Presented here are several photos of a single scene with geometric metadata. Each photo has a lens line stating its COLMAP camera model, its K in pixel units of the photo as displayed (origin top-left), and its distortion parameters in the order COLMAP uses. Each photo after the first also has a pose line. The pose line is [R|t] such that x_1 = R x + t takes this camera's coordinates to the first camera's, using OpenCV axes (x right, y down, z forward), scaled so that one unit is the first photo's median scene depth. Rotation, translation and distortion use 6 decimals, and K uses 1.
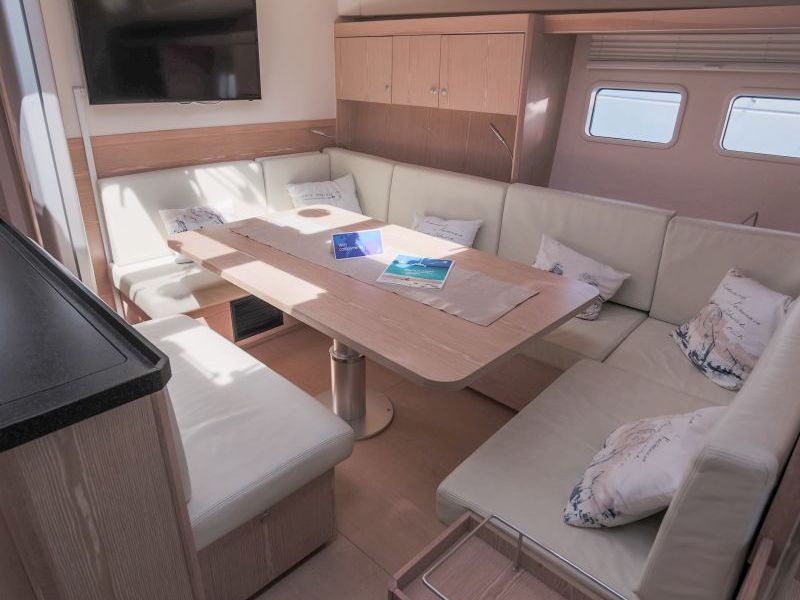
lens RADIAL K [[525.5, 0, 392.8], [0, 525.5, 297.5], [0, 0, 1]] dist [-0.083187, 0.040993]
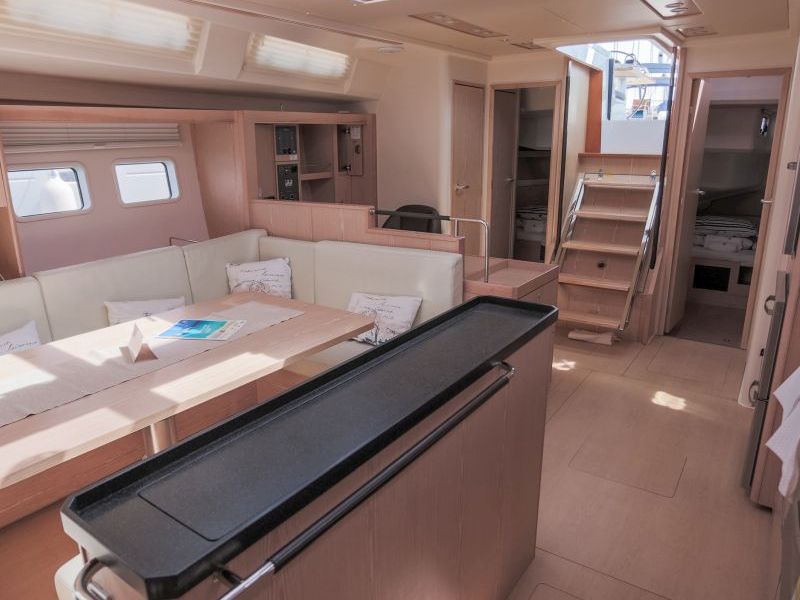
lens RADIAL K [[561.2, 0, 392.0], [0, 561.2, 297.2], [0, 0, 1]] dist [-0.089507, 0.055346]
pose [[-0.148512, -0.288305, 0.945952, -0.850480], [0.406265, 0.854323, 0.324161, -0.250946], [-0.901606, 0.432449, -0.009749, 0.462658]]
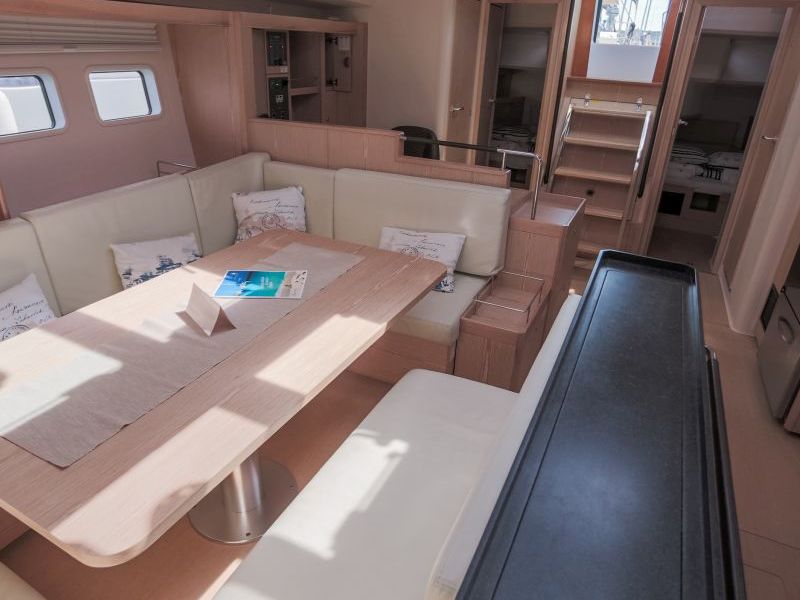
lens RADIAL K [[525.5, 0, 392.8], [0, 525.5, 297.5], [0, 0, 1]] dist [-0.083187, 0.040993]
pose [[-0.300528, -0.443689, 0.844288, -0.646042], [0.345733, 0.774326, 0.529988, -0.348292], [-0.888905, 0.451175, -0.079309, 0.659062]]
